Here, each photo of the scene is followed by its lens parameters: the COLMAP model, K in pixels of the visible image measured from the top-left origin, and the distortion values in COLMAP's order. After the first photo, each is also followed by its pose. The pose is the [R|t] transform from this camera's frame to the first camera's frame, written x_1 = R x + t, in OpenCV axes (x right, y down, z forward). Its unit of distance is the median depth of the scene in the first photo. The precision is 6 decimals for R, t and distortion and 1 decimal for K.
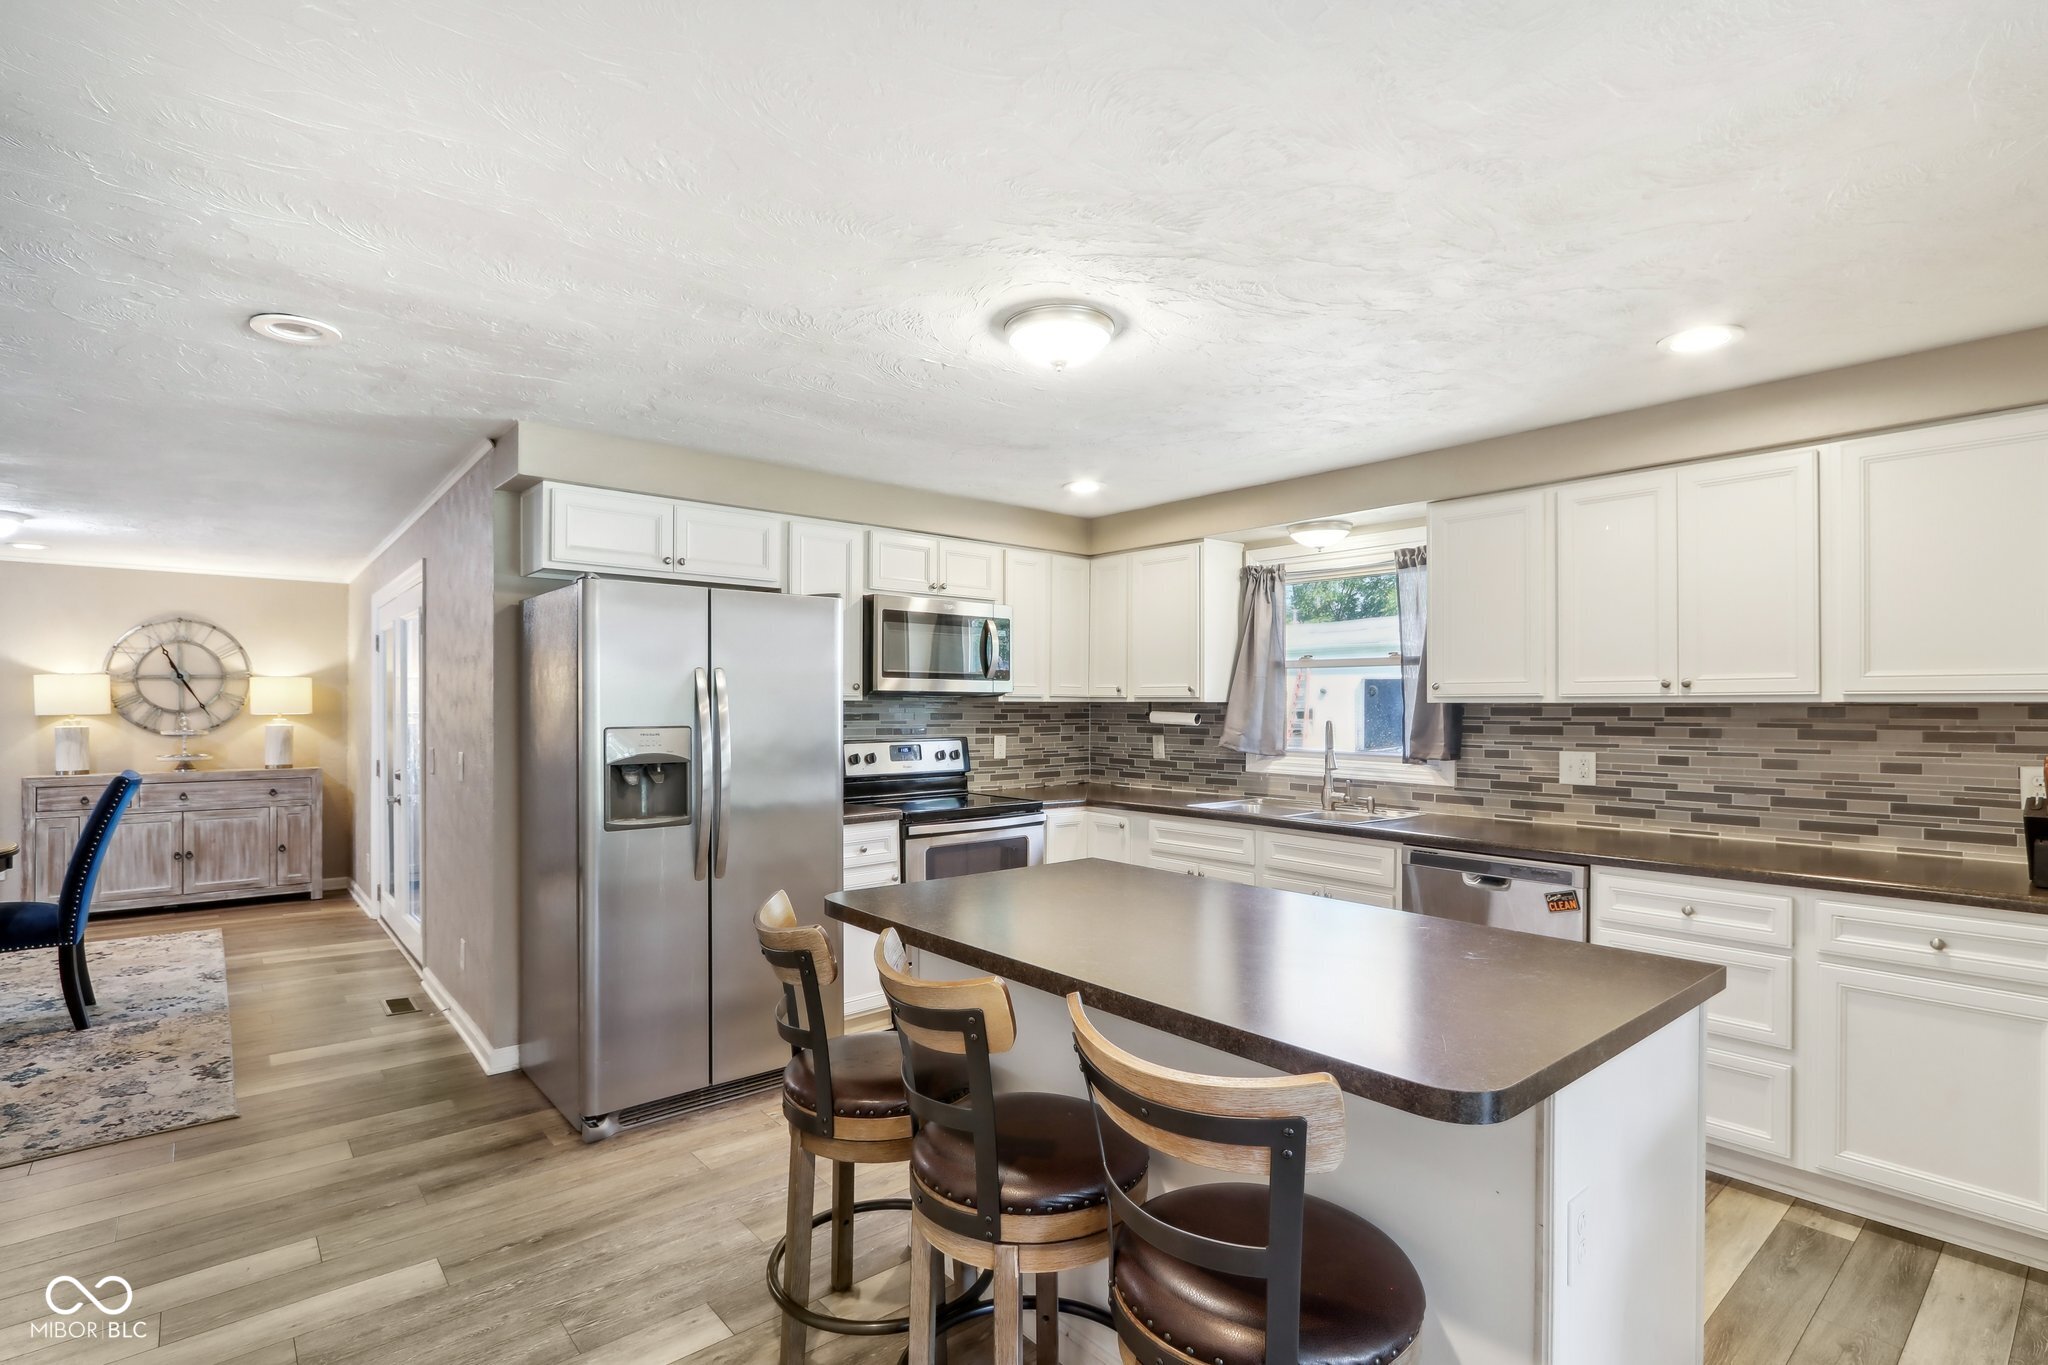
lens RADIAL K [[985.8, 0, 1008.4], [0, 985.8, 695.2], [0, 0, 1]] dist [-0.016859, 0.001744]
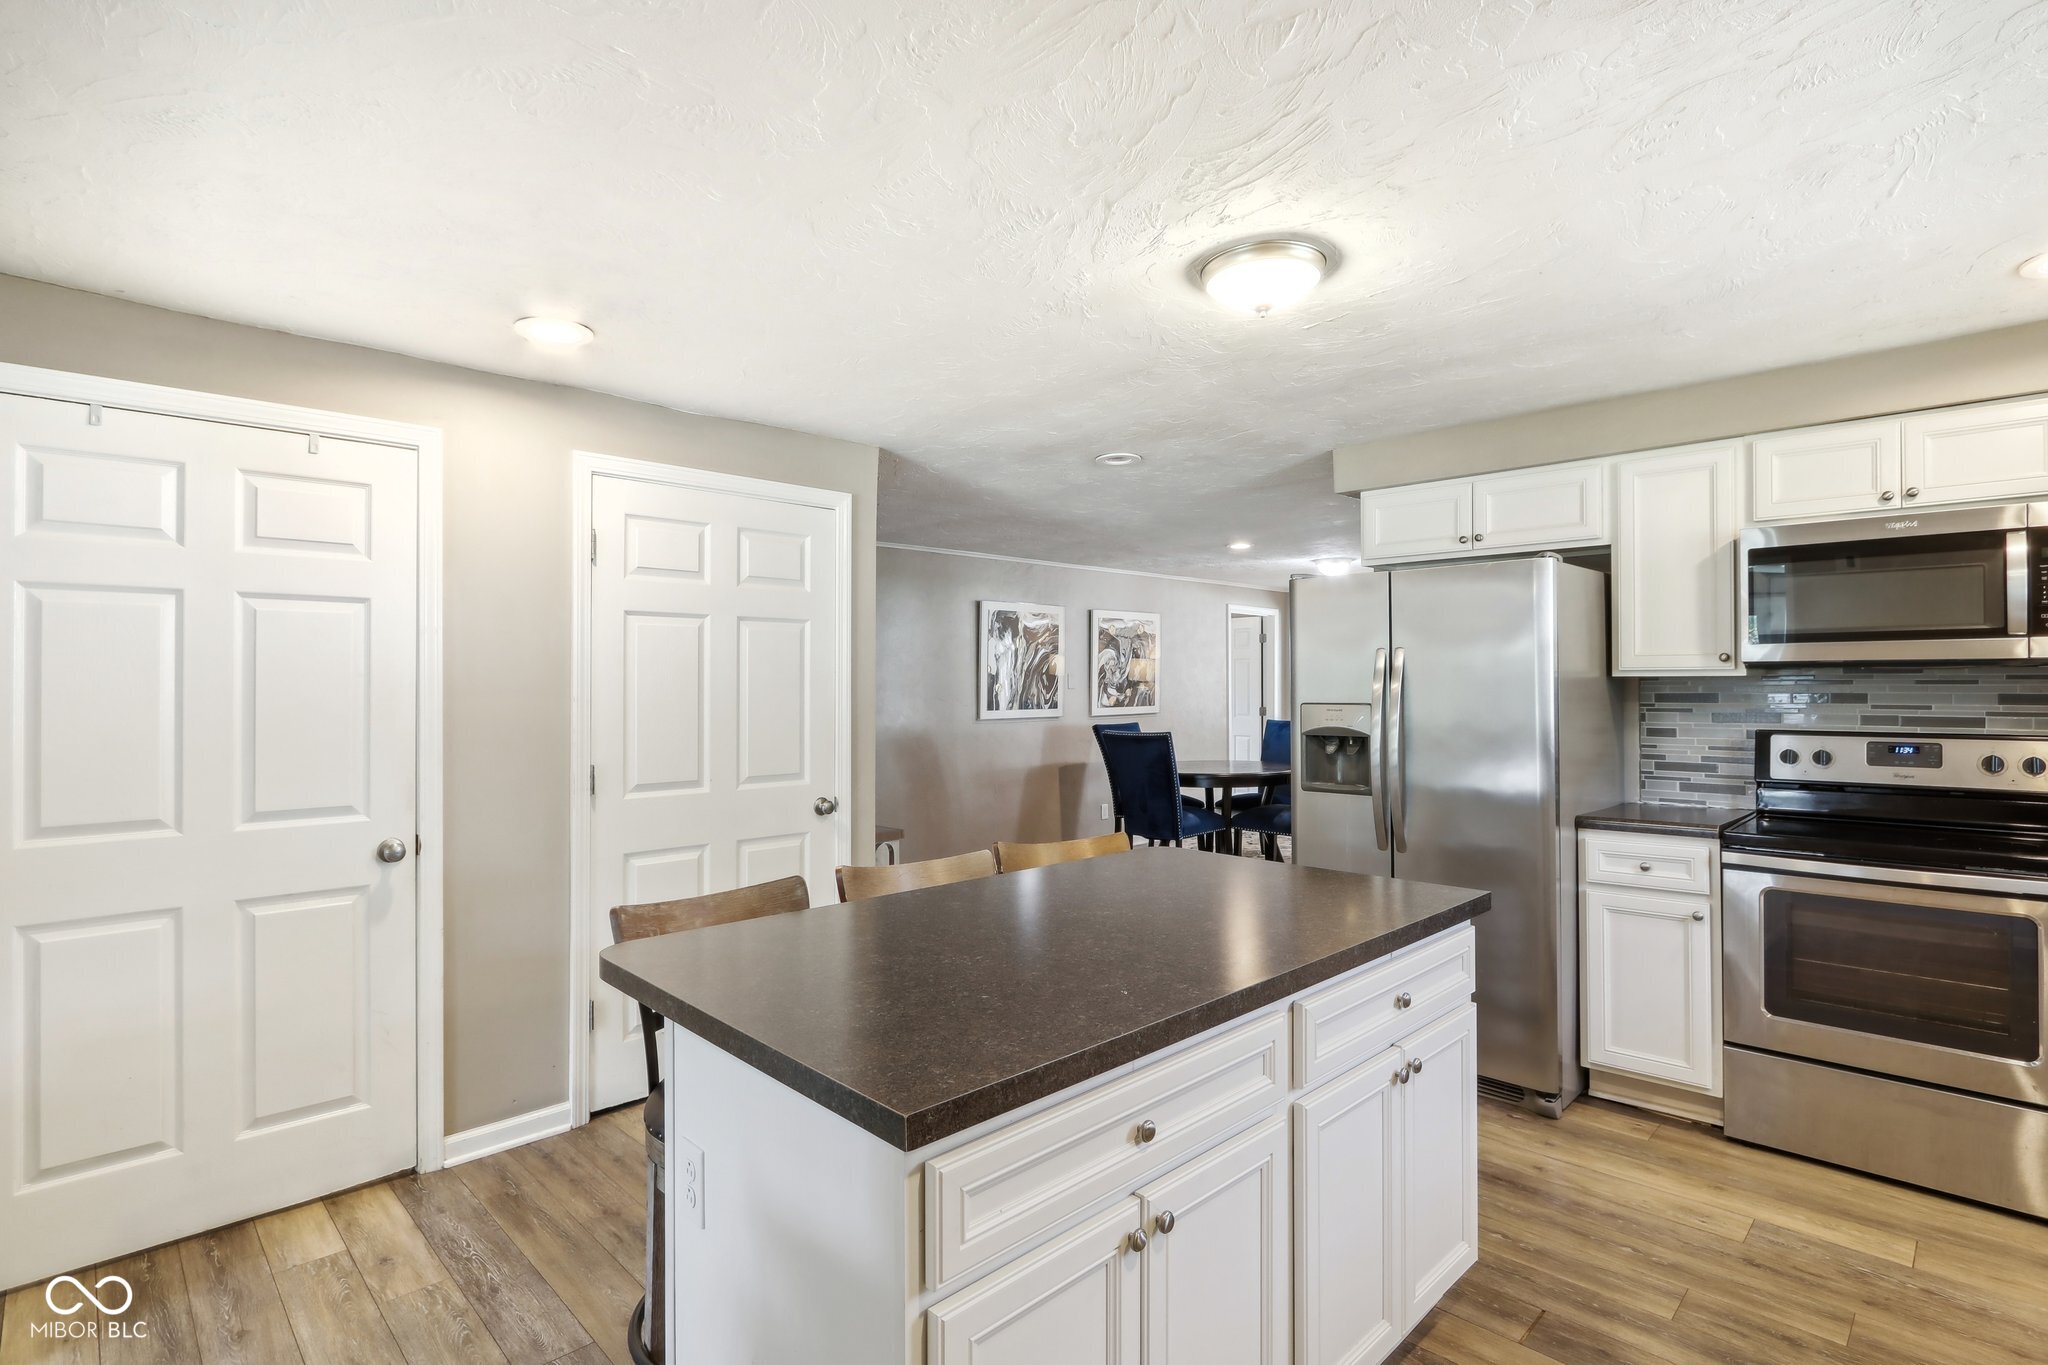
lens RADIAL K [[985.8, 0, 1017.3], [0, 985.8, 674.1], [0, 0, 1]] dist [-0.016859, 0.001744]
pose [[0.077379, -0.010821, -0.996943, 0.582028], [0.016971, 0.999811, -0.009535, 0.002167], [0.996857, -0.016182, 0.077548, 0.439397]]
